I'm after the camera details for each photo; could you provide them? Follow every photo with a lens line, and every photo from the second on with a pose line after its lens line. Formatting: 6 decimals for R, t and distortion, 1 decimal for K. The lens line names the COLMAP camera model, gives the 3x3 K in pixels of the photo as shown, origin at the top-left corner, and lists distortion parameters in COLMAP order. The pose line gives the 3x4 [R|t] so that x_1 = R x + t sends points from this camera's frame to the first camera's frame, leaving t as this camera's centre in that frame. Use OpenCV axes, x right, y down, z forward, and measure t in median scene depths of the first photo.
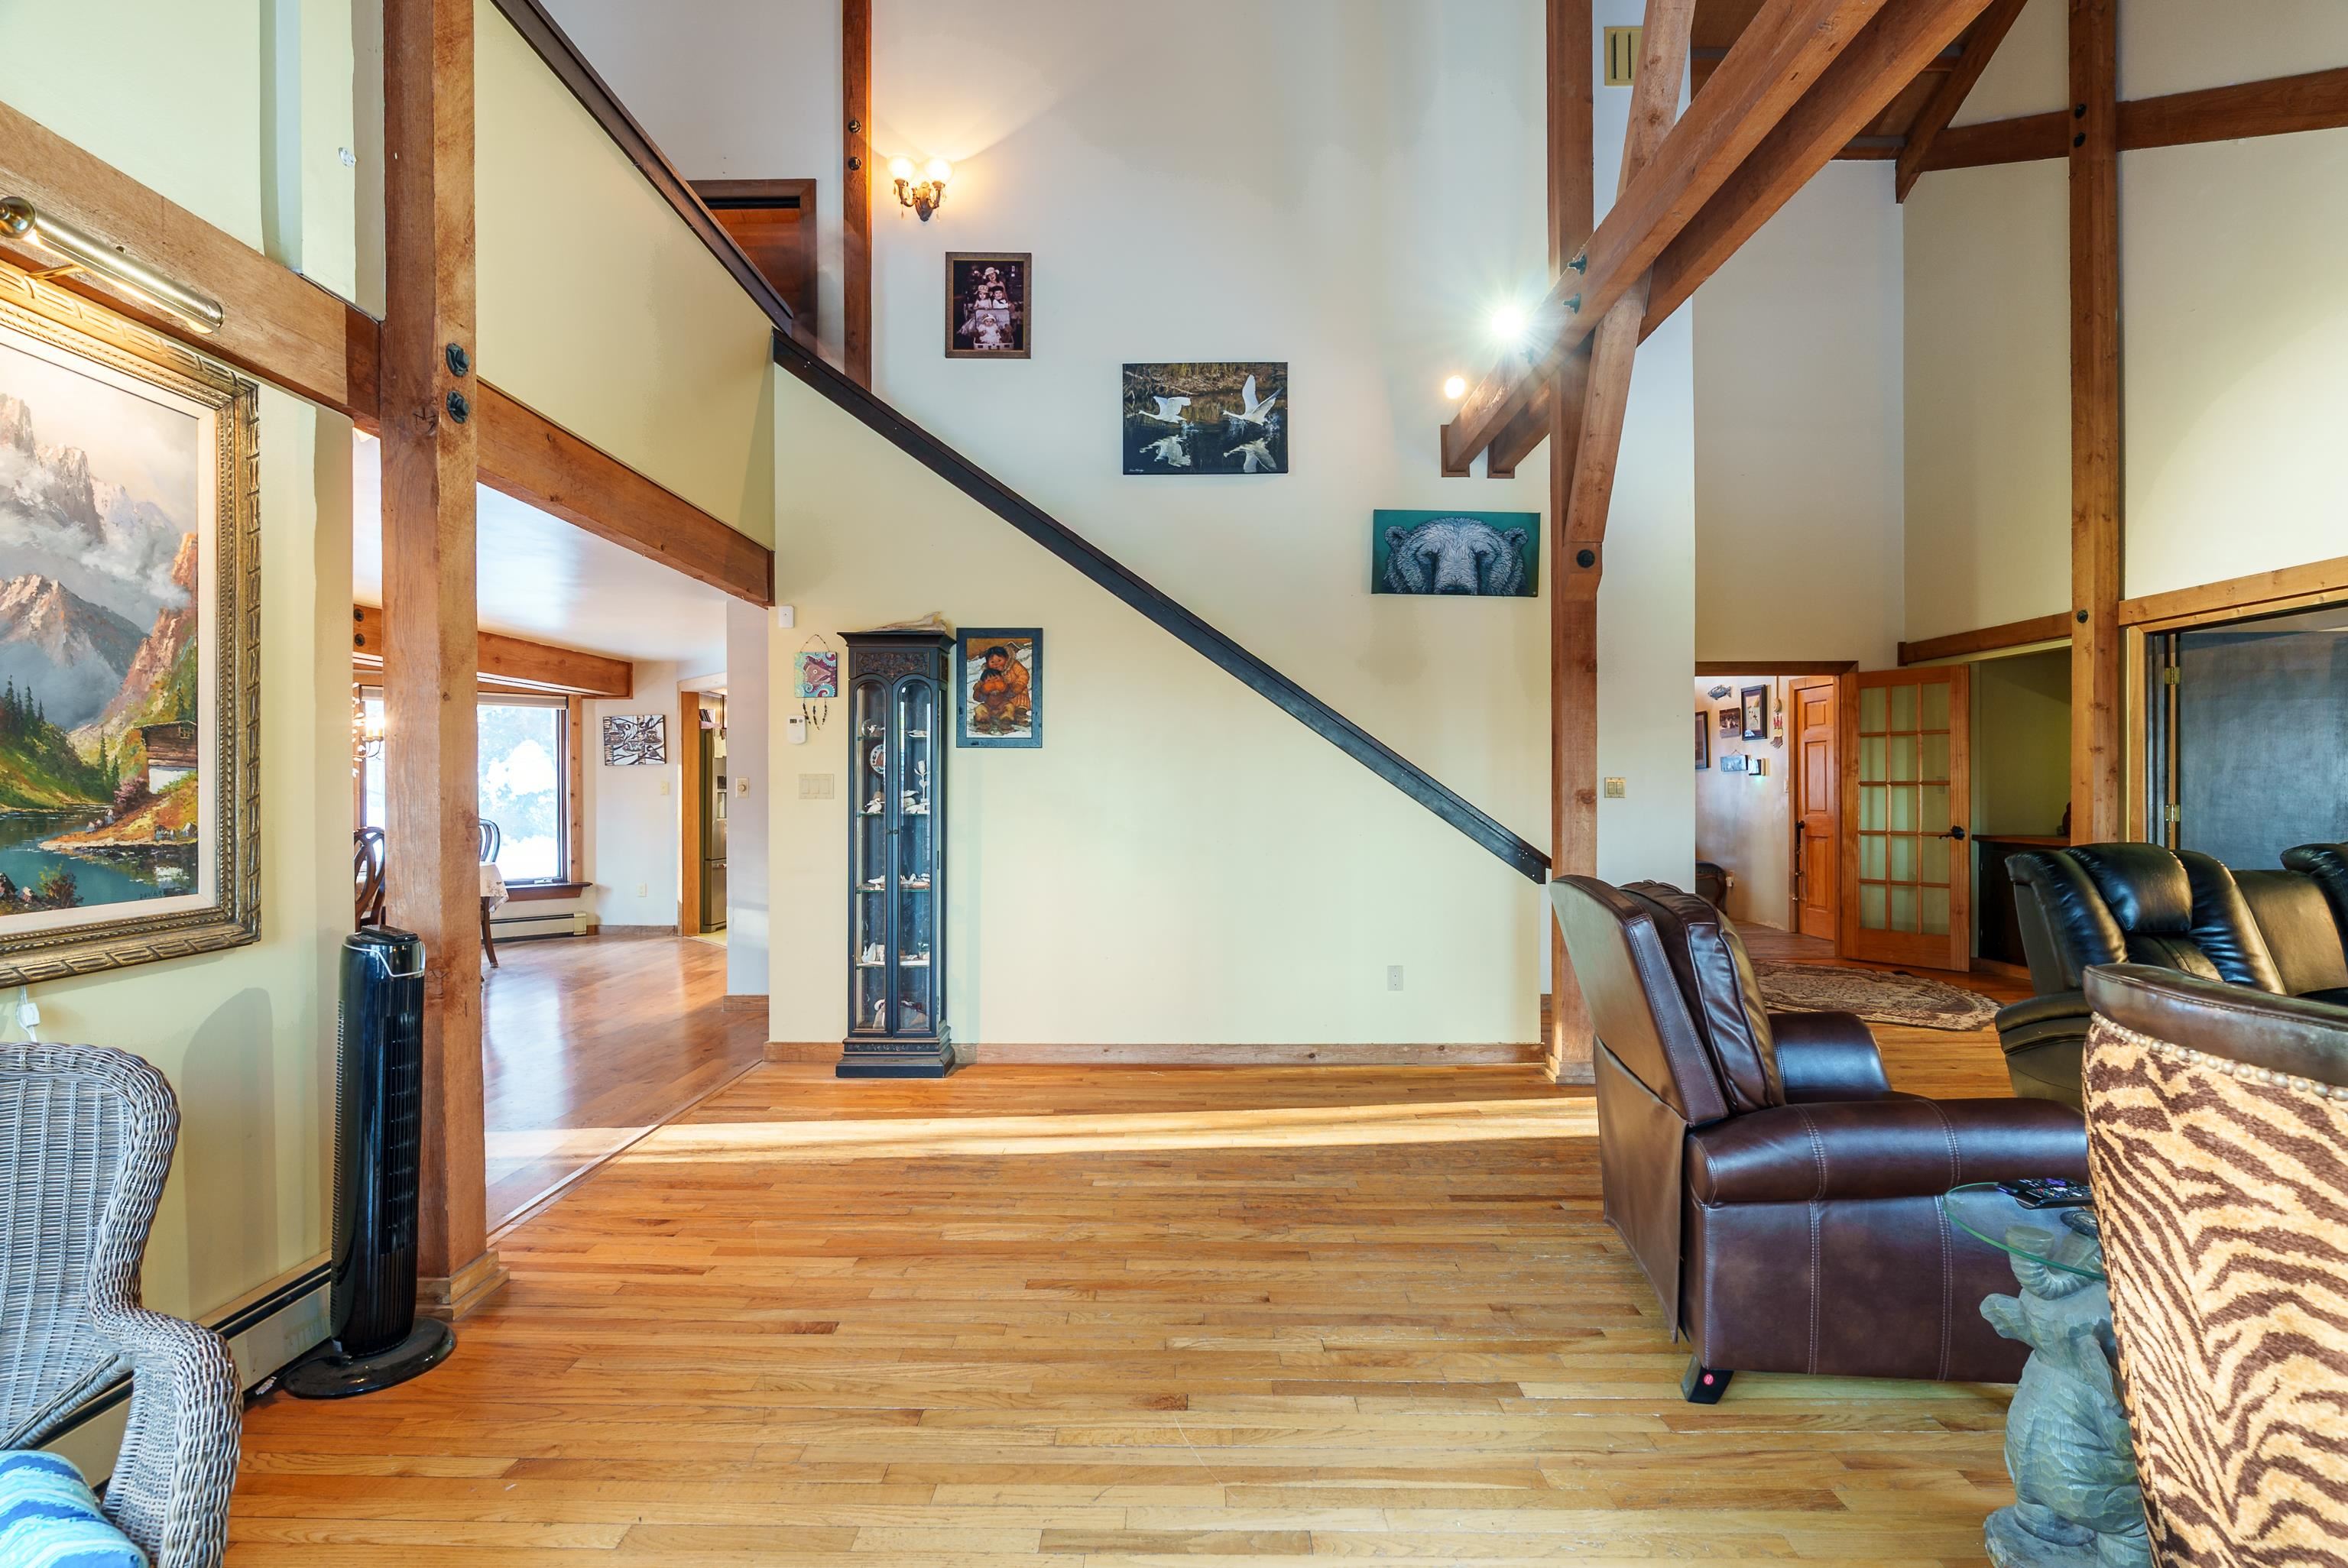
lens RADIAL K [[1055.1, 0, 1175.0], [0, 1055.1, 788.9], [0, 0, 1]] dist [-0.013449, 0.007037]
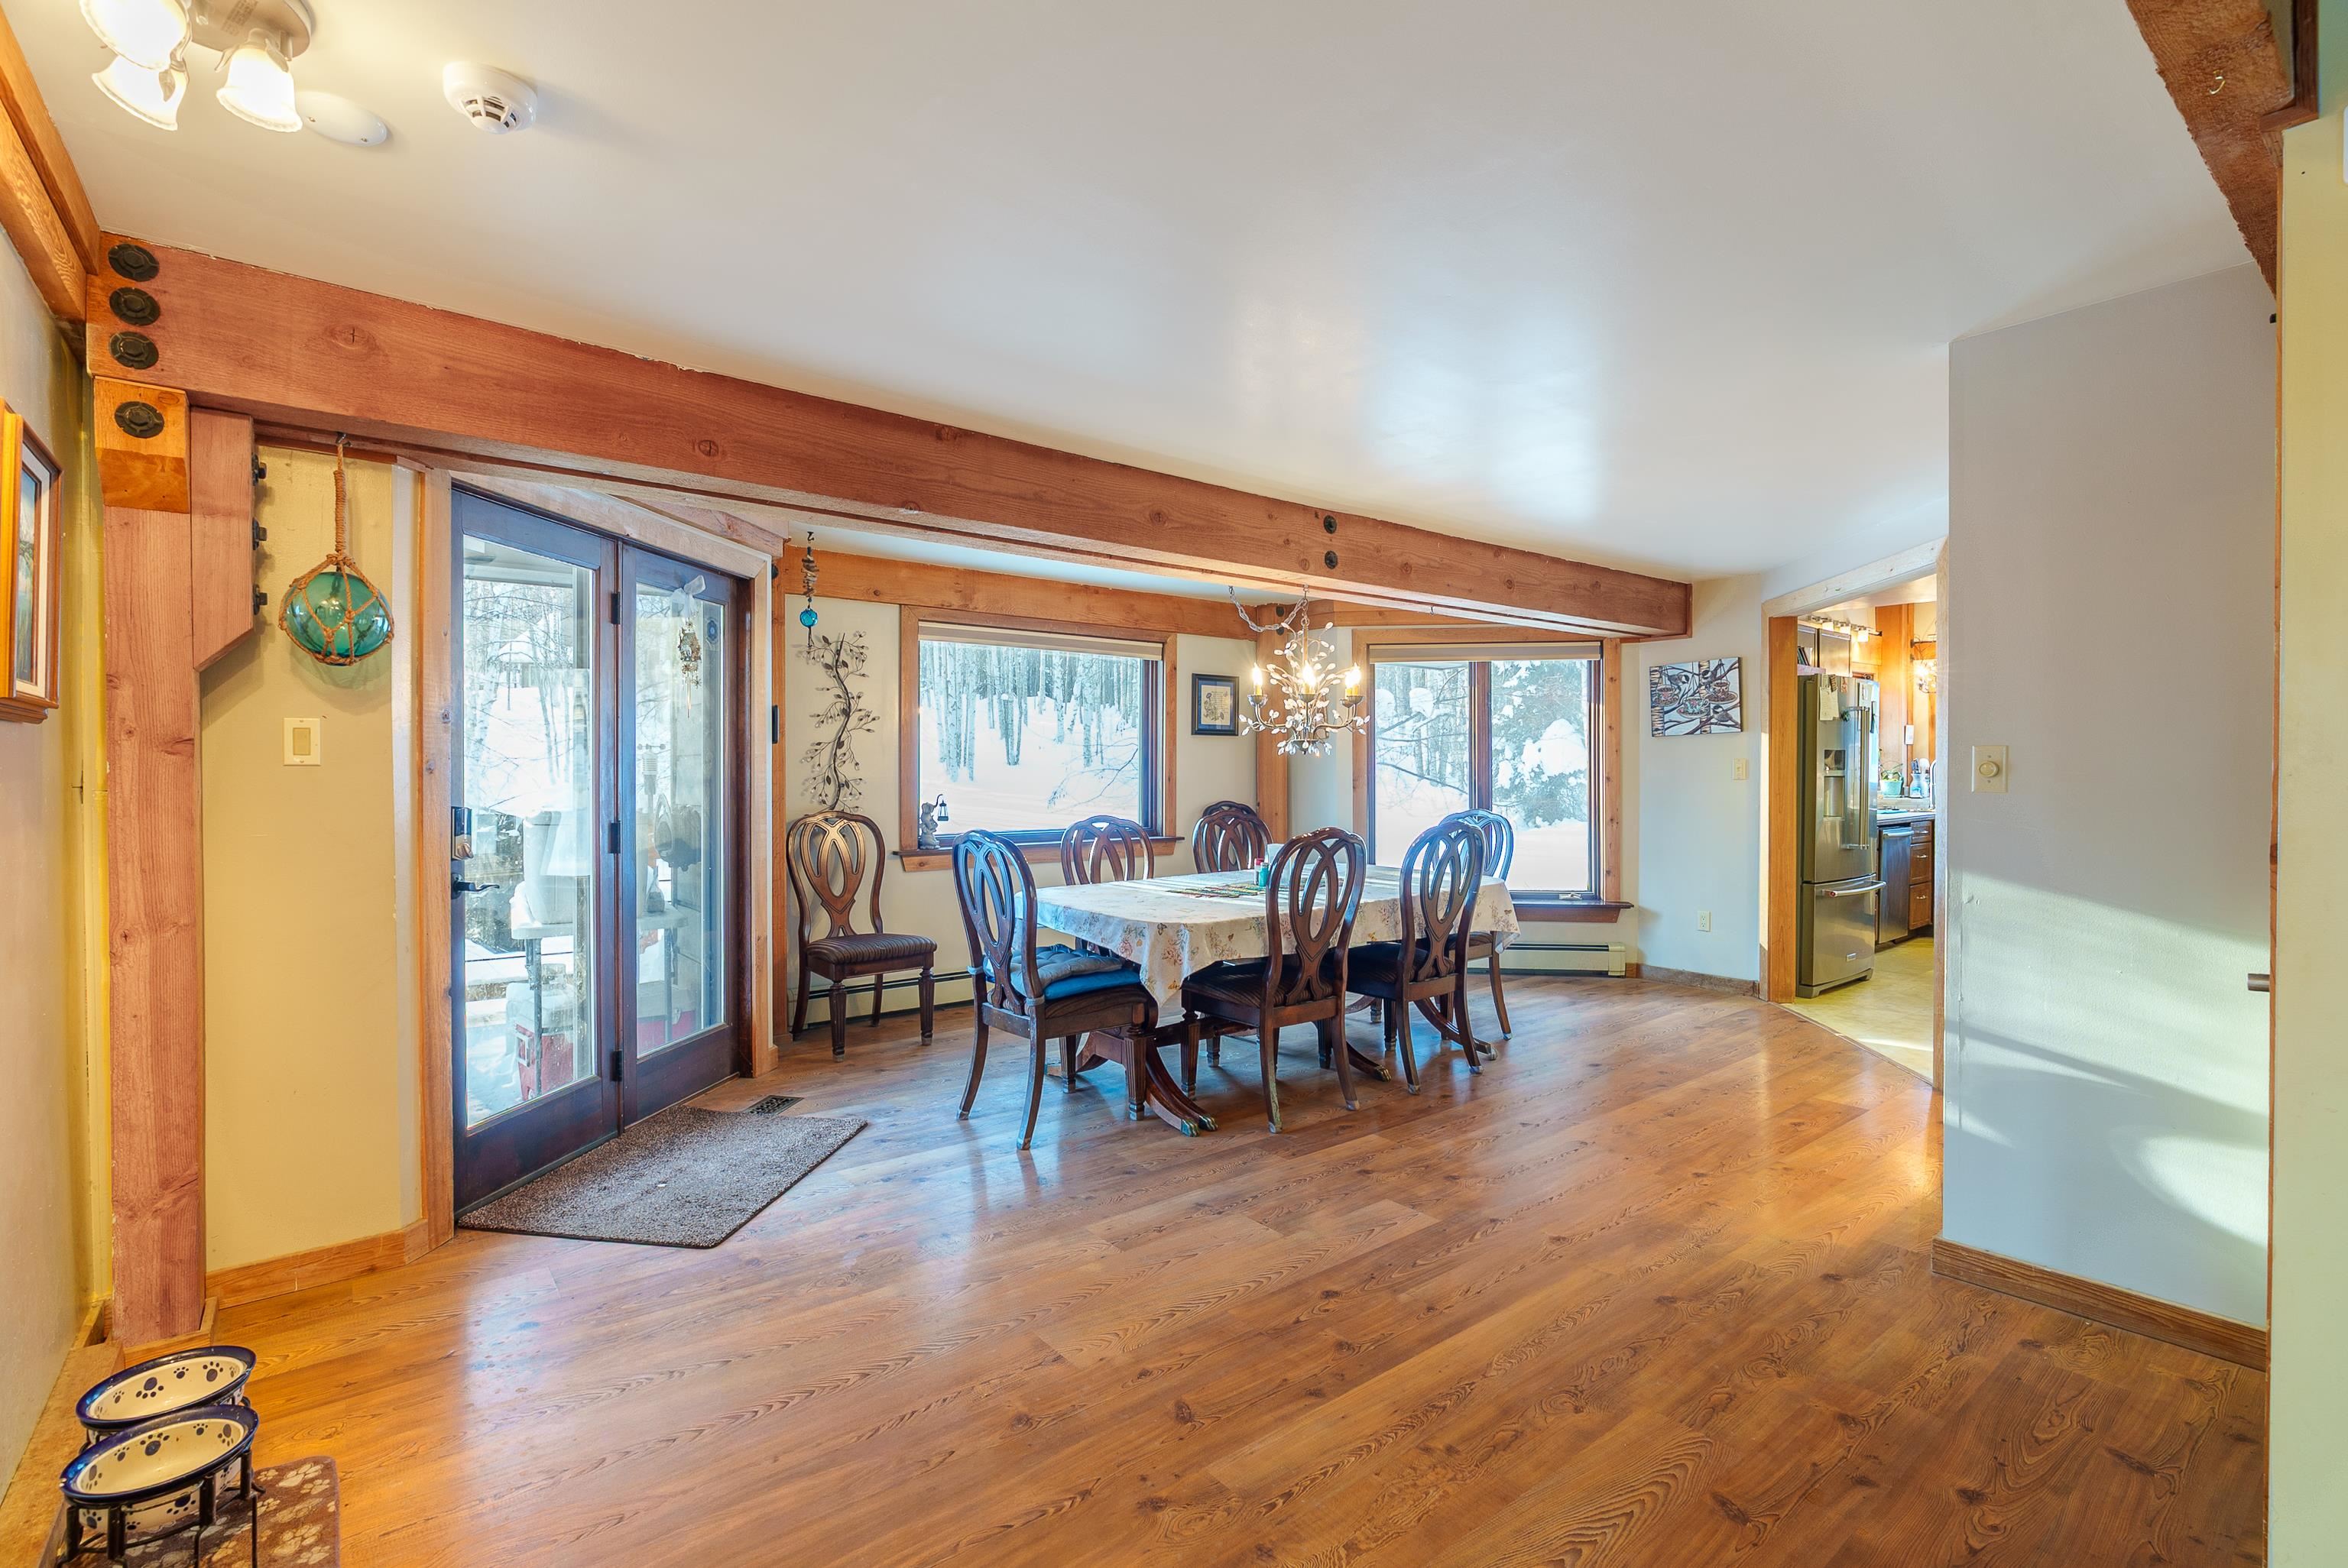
lens RADIAL K [[1096.7, 0, 1168.7], [0, 1096.7, 780.6], [0, 0, 1]] dist [-0.001317, -0.000105]
pose [[0.625394, 0.008930, -0.780258, -0.179718], [-0.001601, 0.999947, 0.010161, 0.000019], [0.780307, -0.005105, 0.625375, 0.303644]]
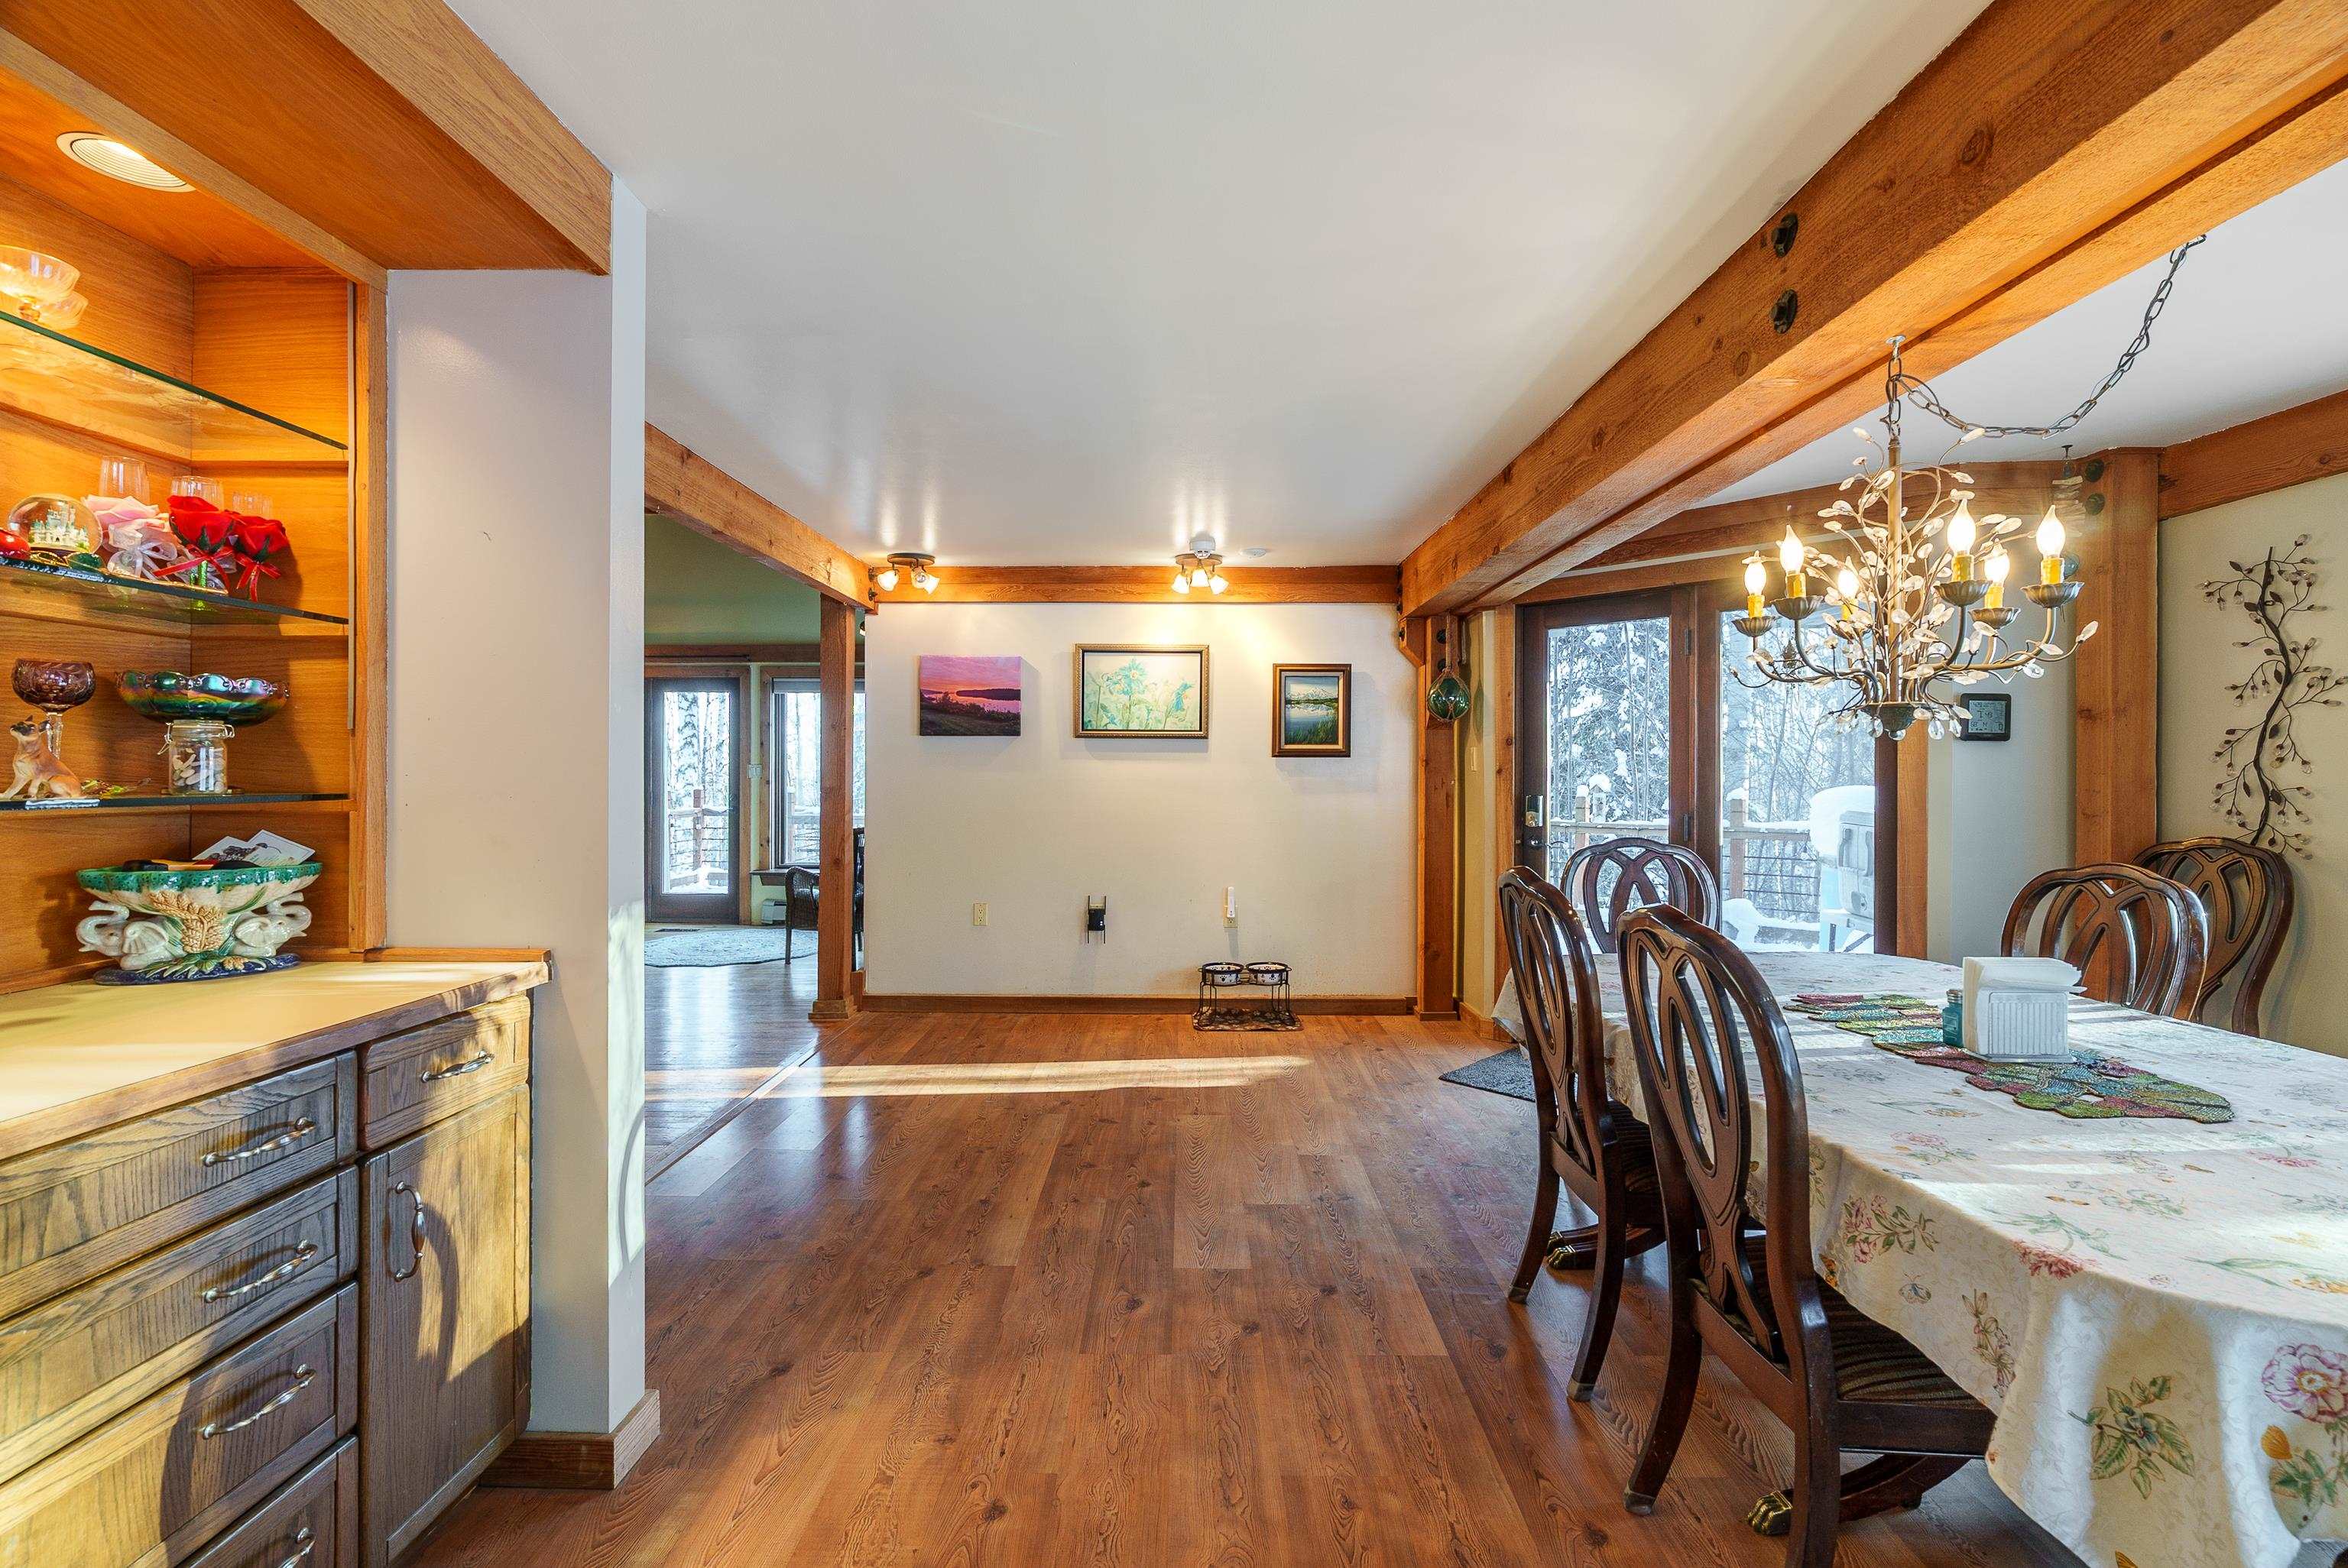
lens RADIAL K [[1063.4, 0, 1176.5], [0, 1063.4, 768.9], [0, 0, 1]] dist [-0.000894, 0.000227]
pose [[-0.999937, 0.001758, 0.011113, -0.408045], [0.001733, 0.999996, -0.002184, -0.000642], [-0.011117, -0.002164, -0.999936, 0.916036]]
